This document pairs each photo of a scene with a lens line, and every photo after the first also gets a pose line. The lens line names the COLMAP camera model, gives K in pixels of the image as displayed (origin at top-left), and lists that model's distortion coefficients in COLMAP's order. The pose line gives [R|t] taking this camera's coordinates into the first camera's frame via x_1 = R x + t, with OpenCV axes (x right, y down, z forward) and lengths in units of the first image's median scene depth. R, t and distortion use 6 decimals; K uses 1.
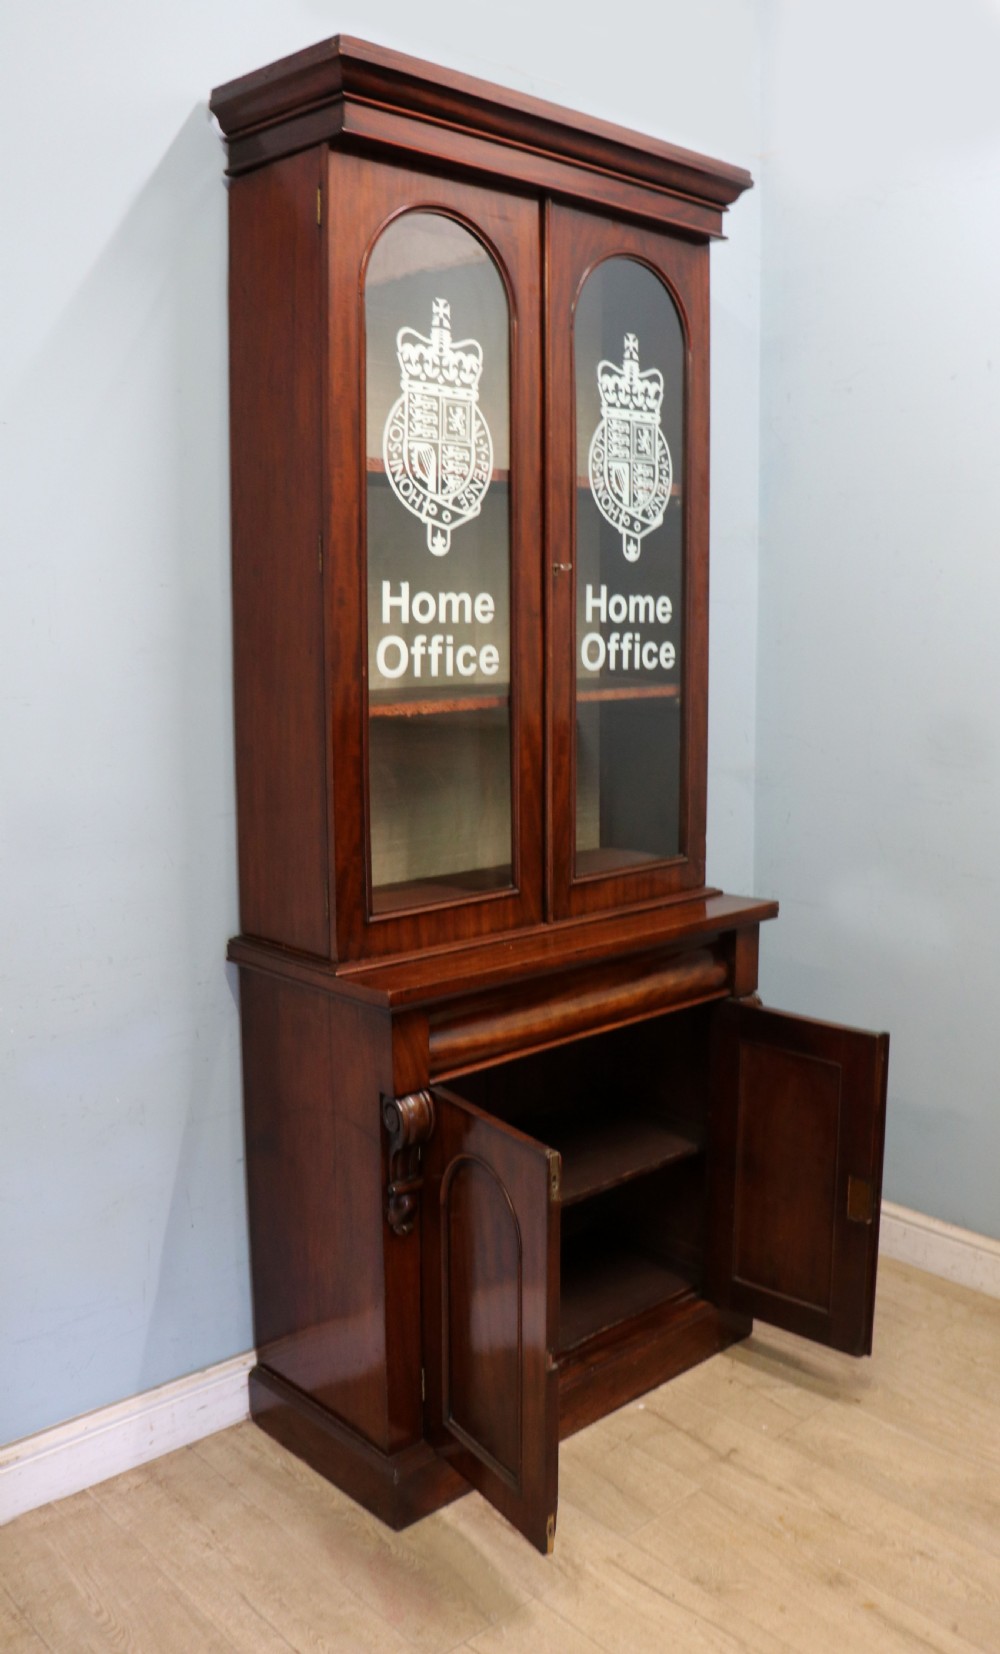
lens RADIAL K [[1489.5, 0, 617.9], [0, 1489.5, 752.7], [0, 0, 1]] dist [-0.131206, 0.006280]
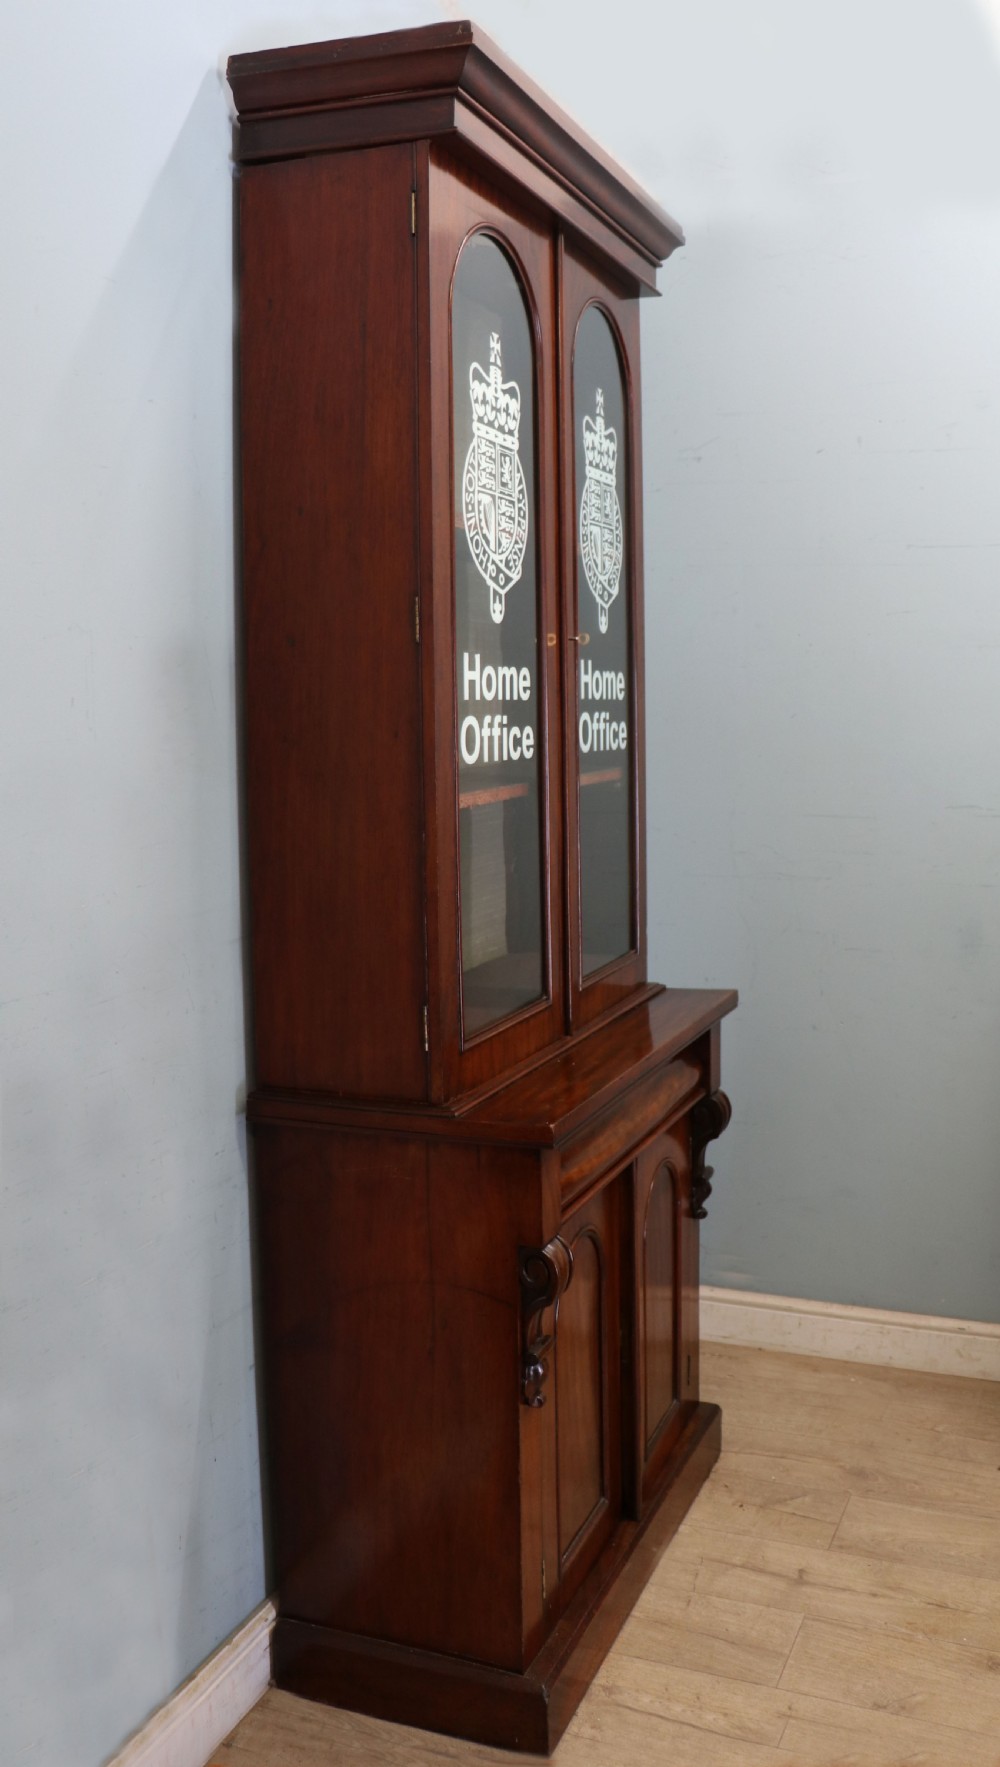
lens RADIAL K [[1590.8, 0, 681.4], [0, 1590.8, 782.7], [0, 0, 1]] dist [-0.147384, 0.070924]
pose [[0.890490, -0.039045, 0.453324, -0.439297], [0.059392, 0.997762, -0.030729, -0.003873], [-0.451109, 0.054288, 0.890816, 0.118964]]
